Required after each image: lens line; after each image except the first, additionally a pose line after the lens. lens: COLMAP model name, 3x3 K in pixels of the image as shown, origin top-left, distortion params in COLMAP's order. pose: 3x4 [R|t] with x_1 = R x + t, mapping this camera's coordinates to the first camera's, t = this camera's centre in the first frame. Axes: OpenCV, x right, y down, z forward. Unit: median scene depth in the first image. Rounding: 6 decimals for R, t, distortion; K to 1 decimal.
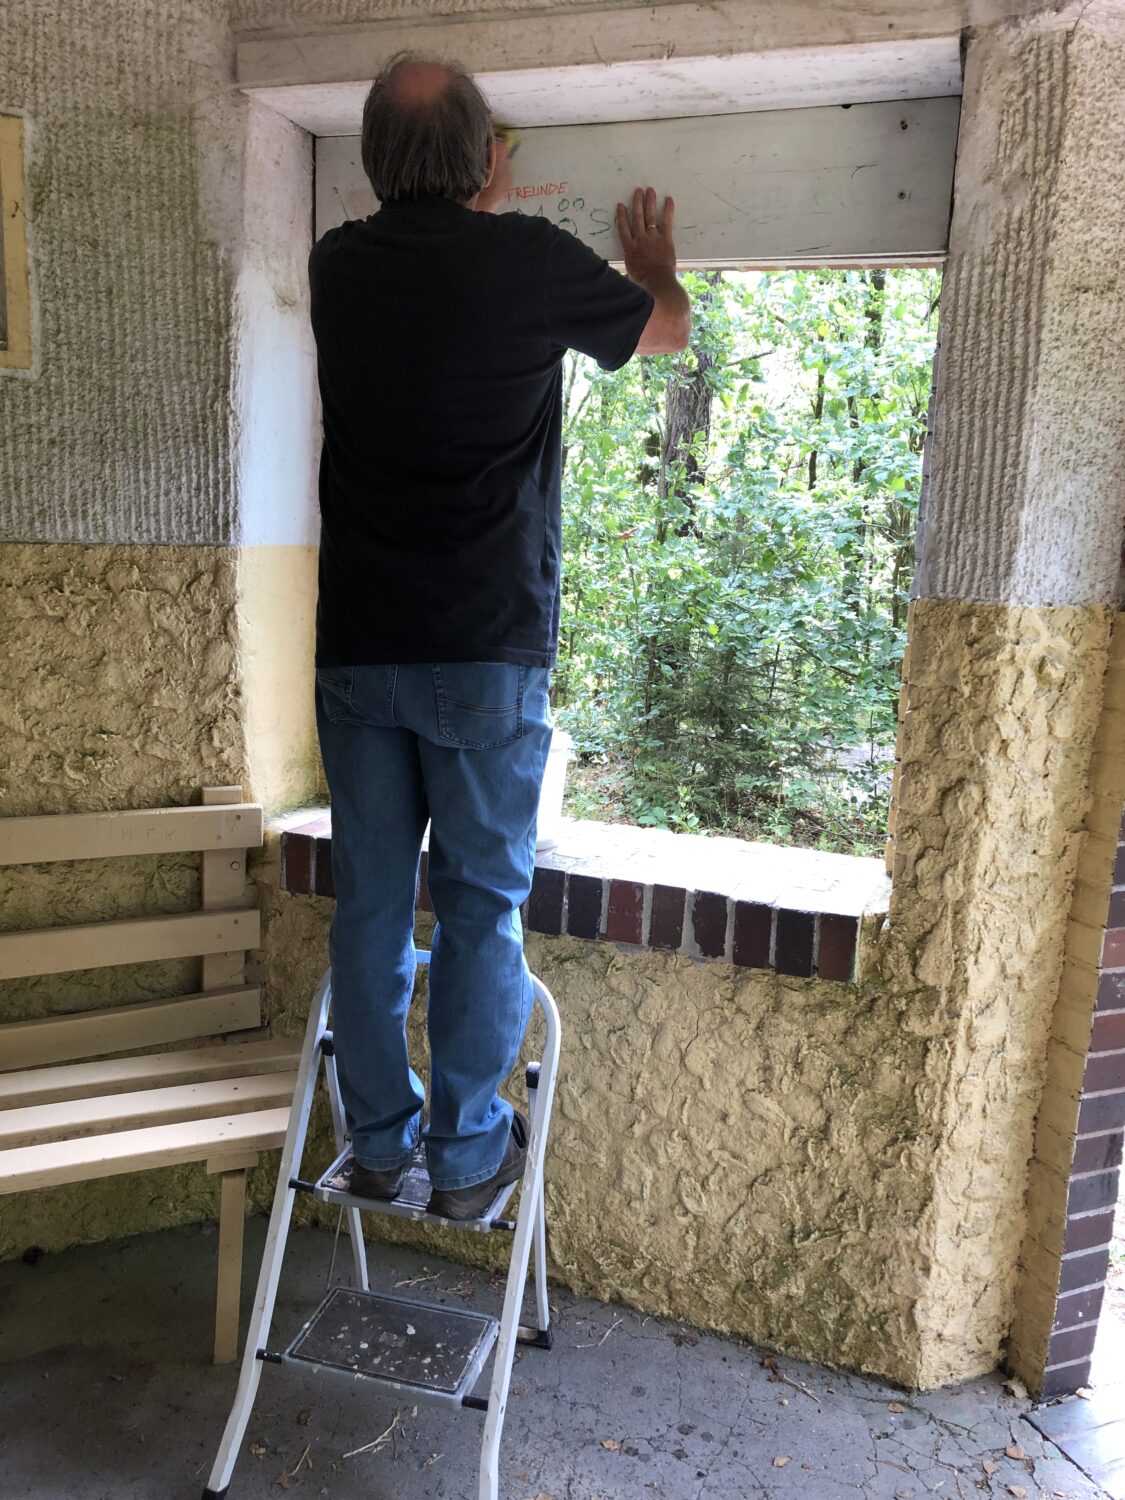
lens RADIAL K [[1228.4, 0, 562.5], [0, 1228.4, 752.9], [0, 0, 1]] dist [0.049401, -0.041927]
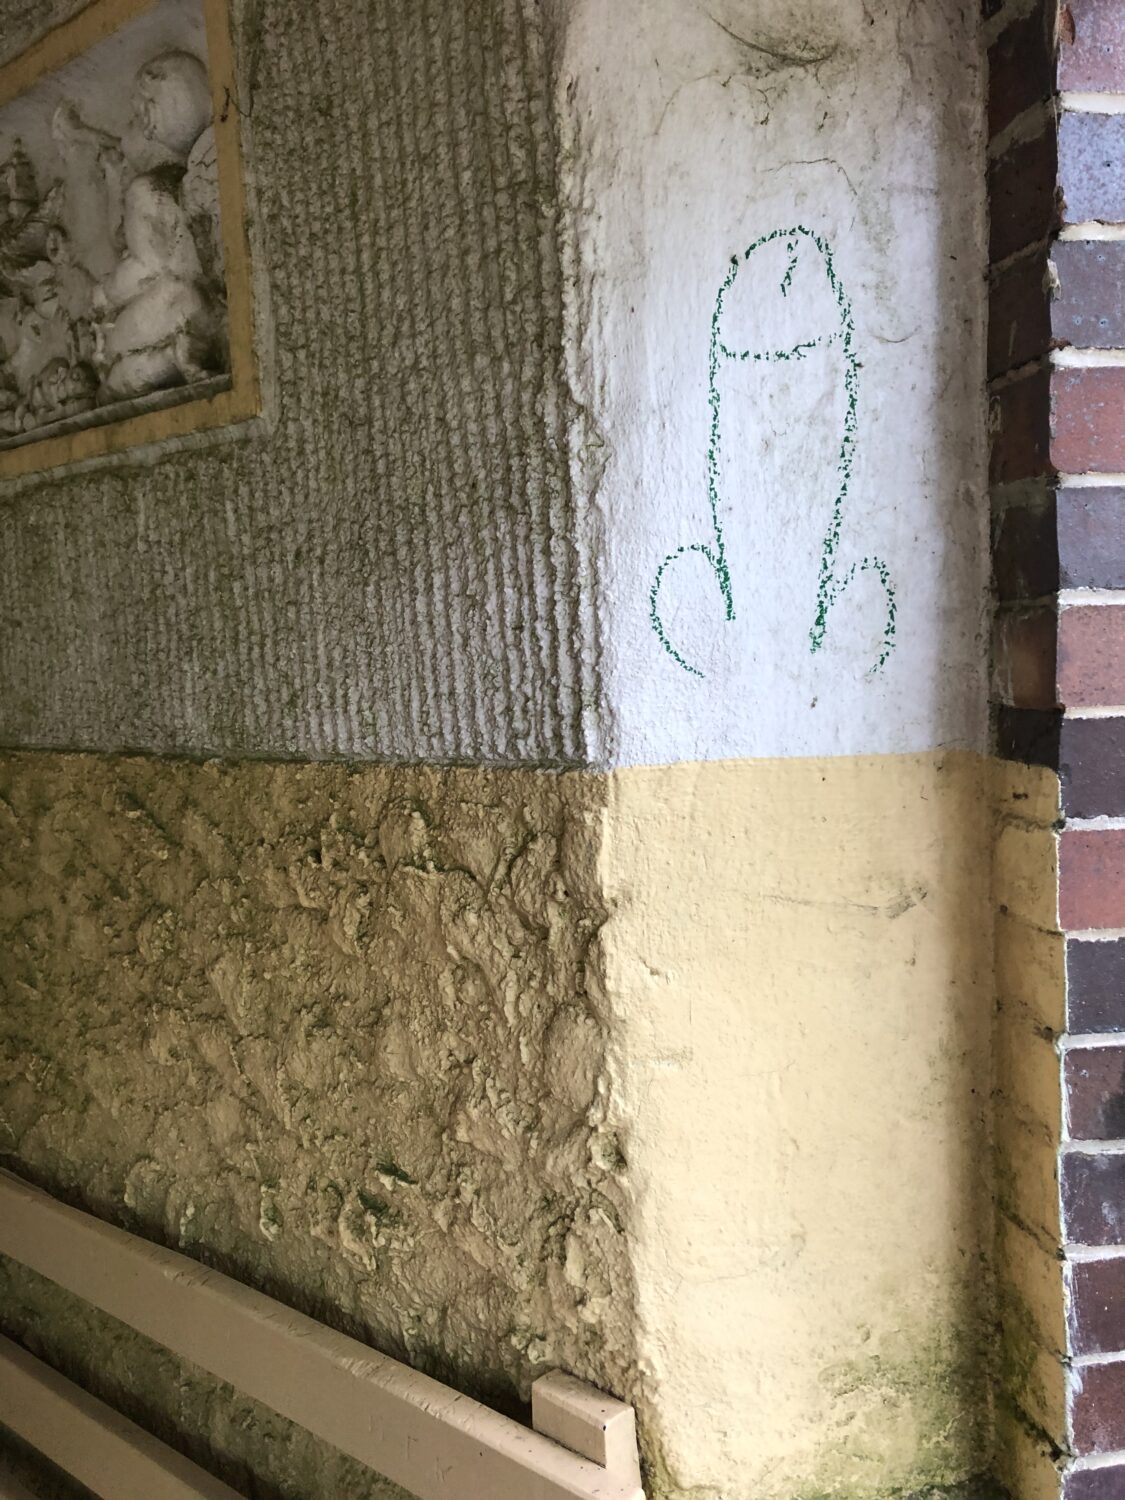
lens RADIAL K [[1228.4, 0, 558.6], [0, 1228.4, 750.9], [0, 0, 1]] dist [0.049401, -0.041927]
pose [[0.434968, 0.020372, -0.900215, 0.061413], [-0.114497, 0.992880, -0.032854, -0.162861], [0.893137, 0.117363, 0.434204, 0.847105]]
